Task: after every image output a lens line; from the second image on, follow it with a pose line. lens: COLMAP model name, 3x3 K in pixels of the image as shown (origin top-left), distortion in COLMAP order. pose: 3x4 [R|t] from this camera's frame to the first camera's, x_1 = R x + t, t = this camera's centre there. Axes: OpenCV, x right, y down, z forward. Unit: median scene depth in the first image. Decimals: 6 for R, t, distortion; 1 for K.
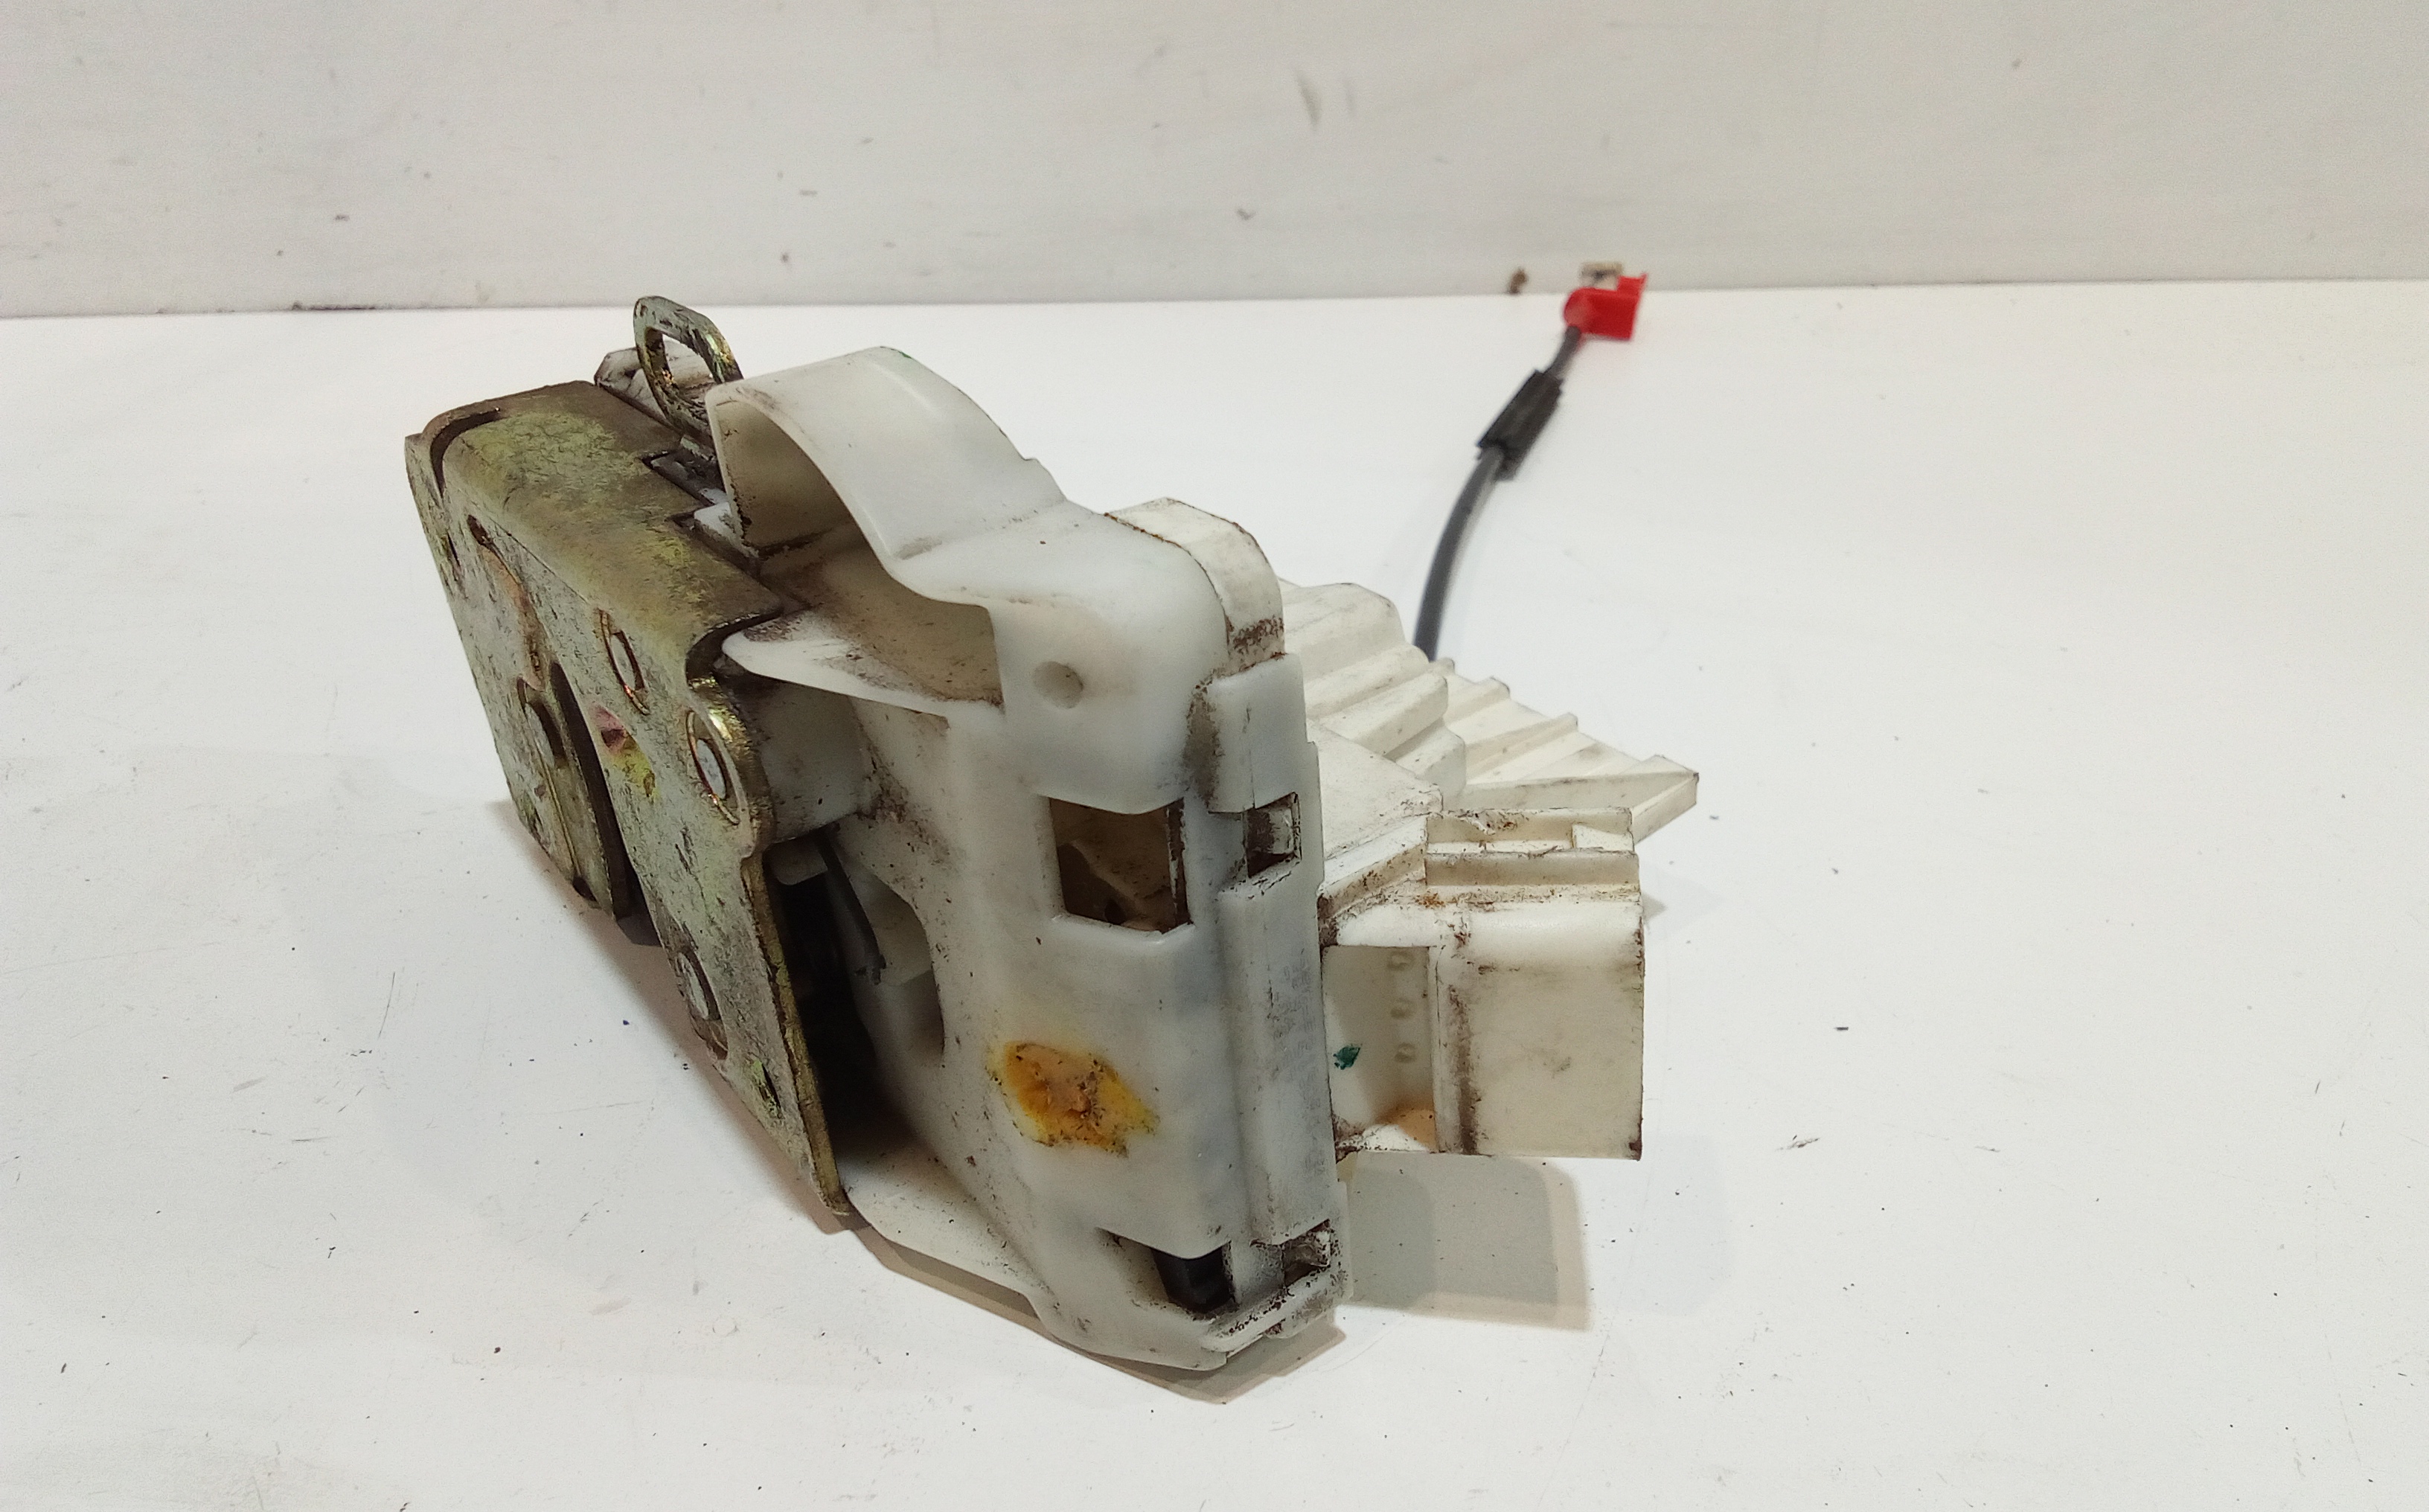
lens RADIAL K [[1722.4, 0, 1226.4], [0, 1722.4, 760.3], [0, 0, 1]] dist [0.044924, -0.072959]
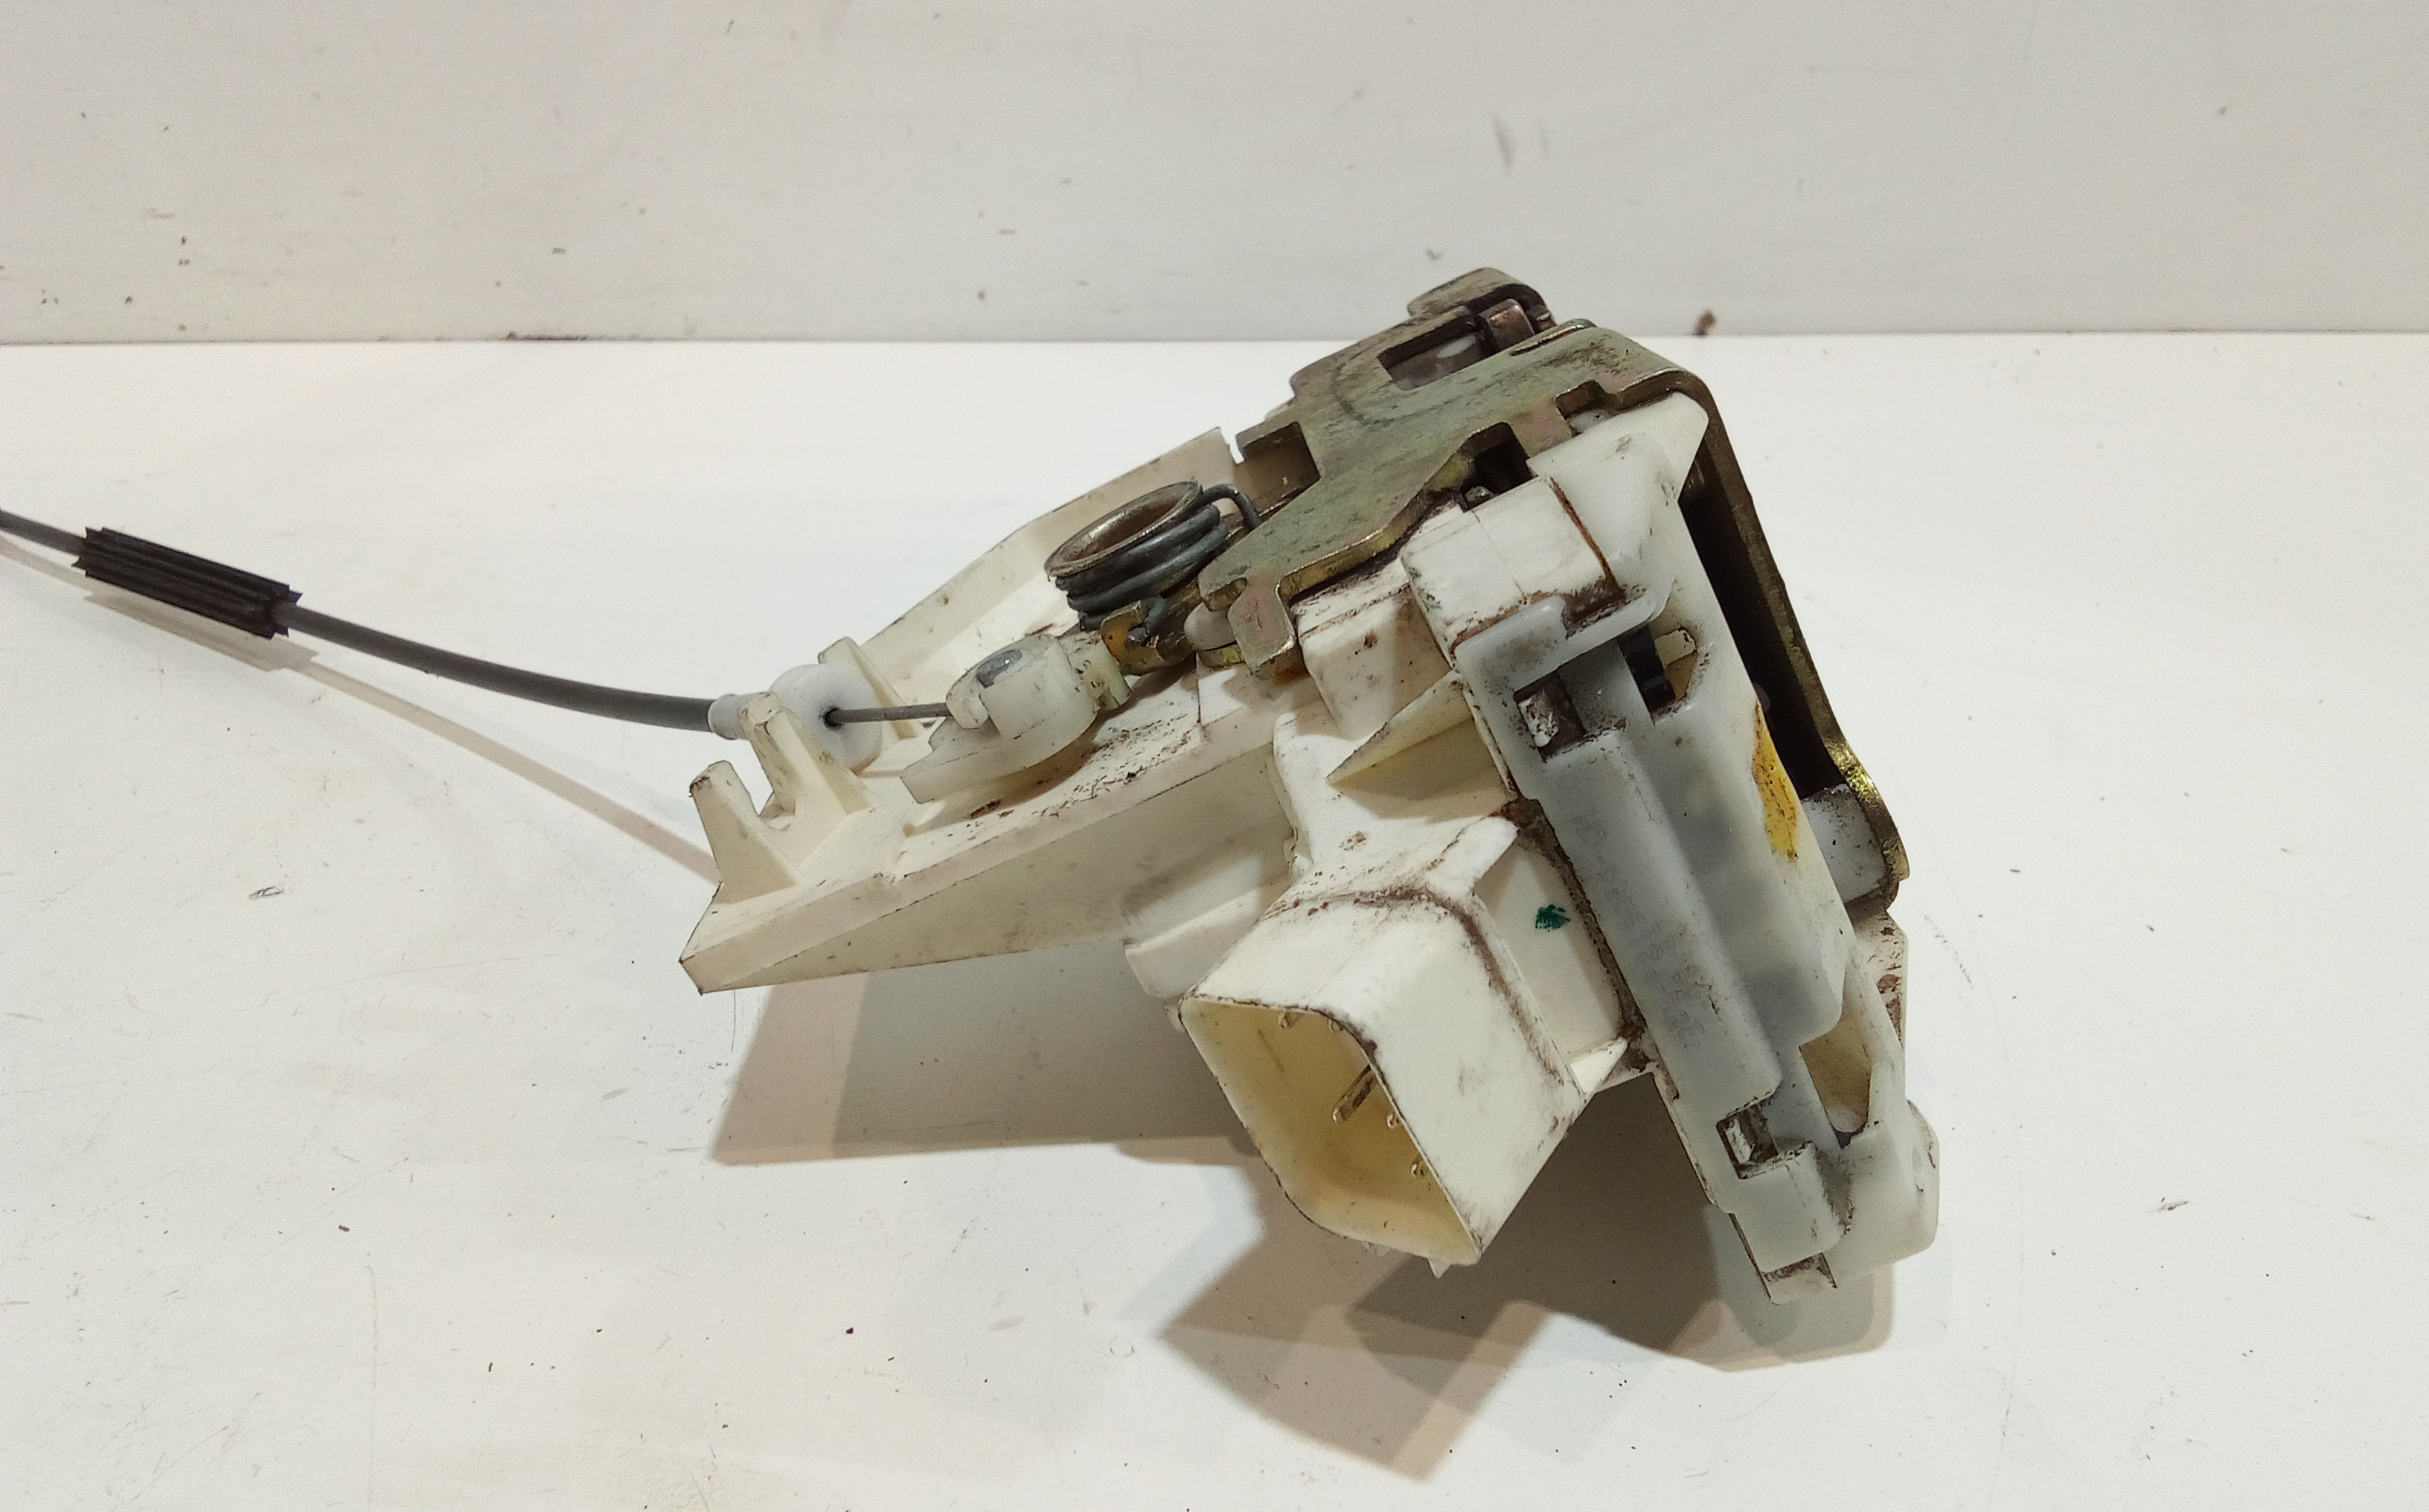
lens RADIAL K [[1722.4, 0, 1227.6], [0, 1722.4, 763.7], [0, 0, 1]] dist [0.044924, -0.072959]
pose [[0.998516, 0.023167, -0.049276, -0.054360], [-0.024029, 0.999567, -0.016959, -0.000082], [0.048862, 0.018118, 0.998641, -0.005035]]
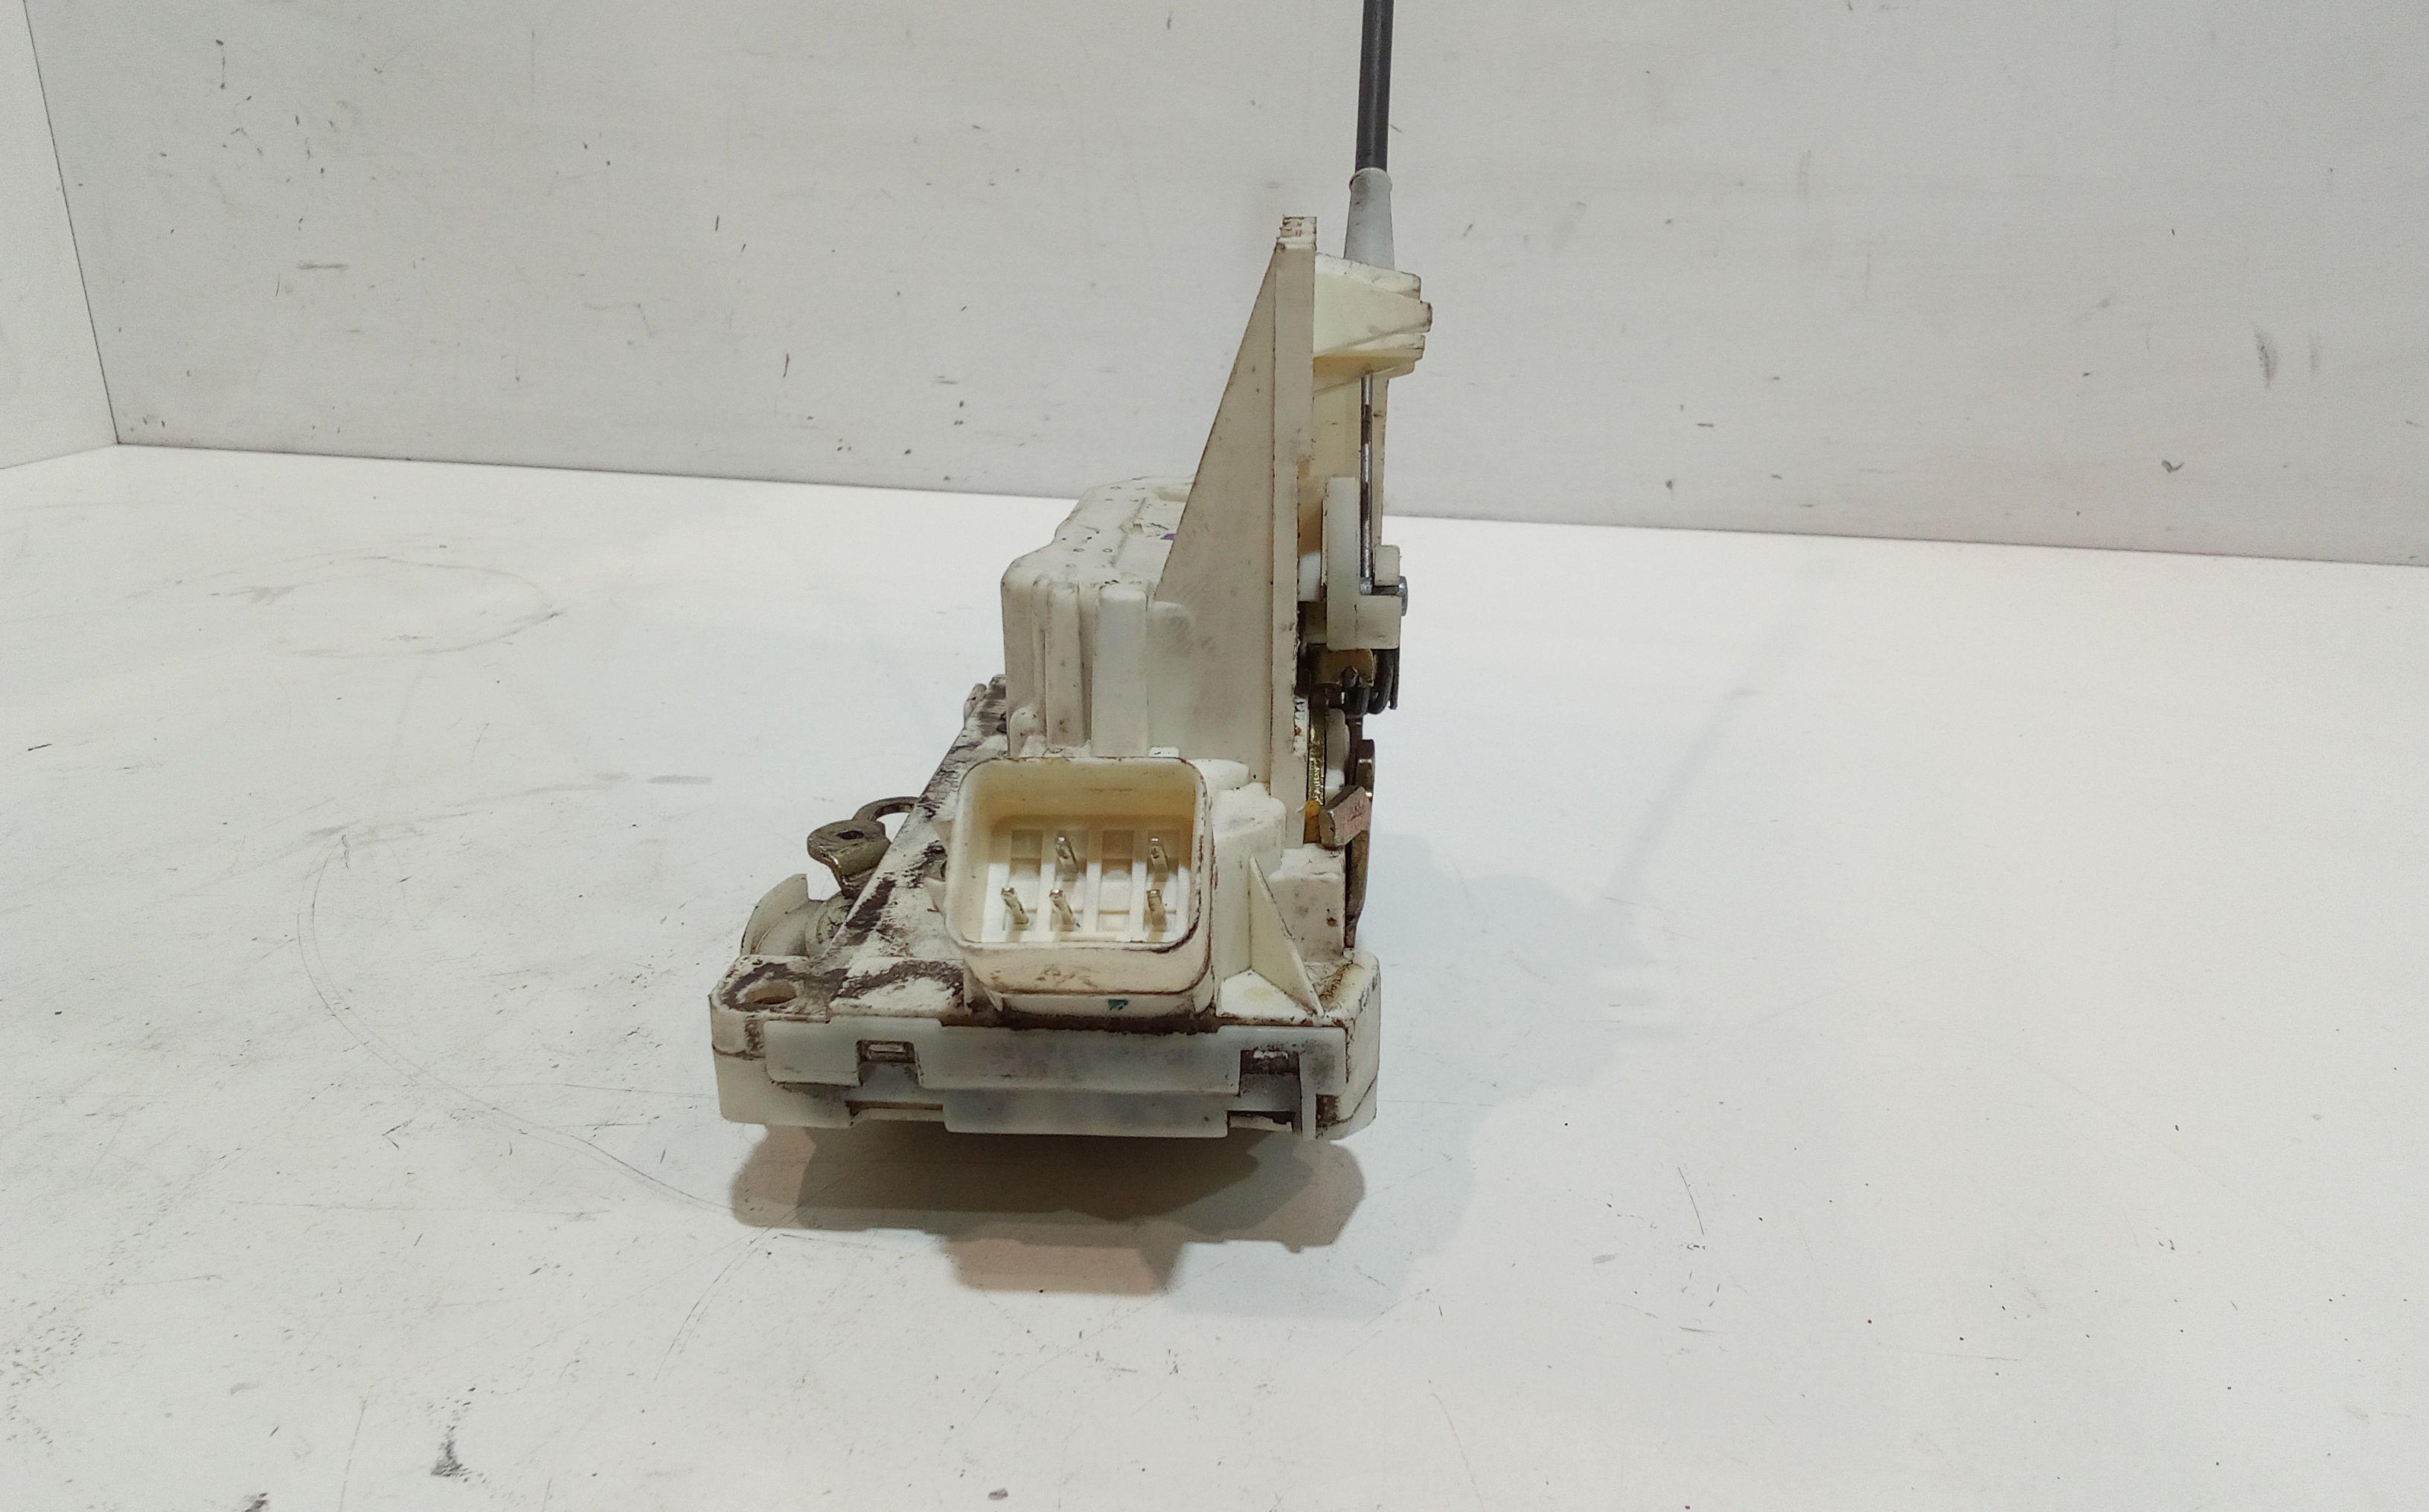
lens RADIAL K [[1722.4, 0, 1215.1], [0, 1722.4, 755.8], [0, 0, 1]] dist [0.044924, -0.072959]
pose [[0.943075, 0.110162, -0.313805, -0.172971], [-0.146259, 0.984785, -0.093841, 0.006724], [0.298693, 0.134396, 0.944839, -0.037466]]
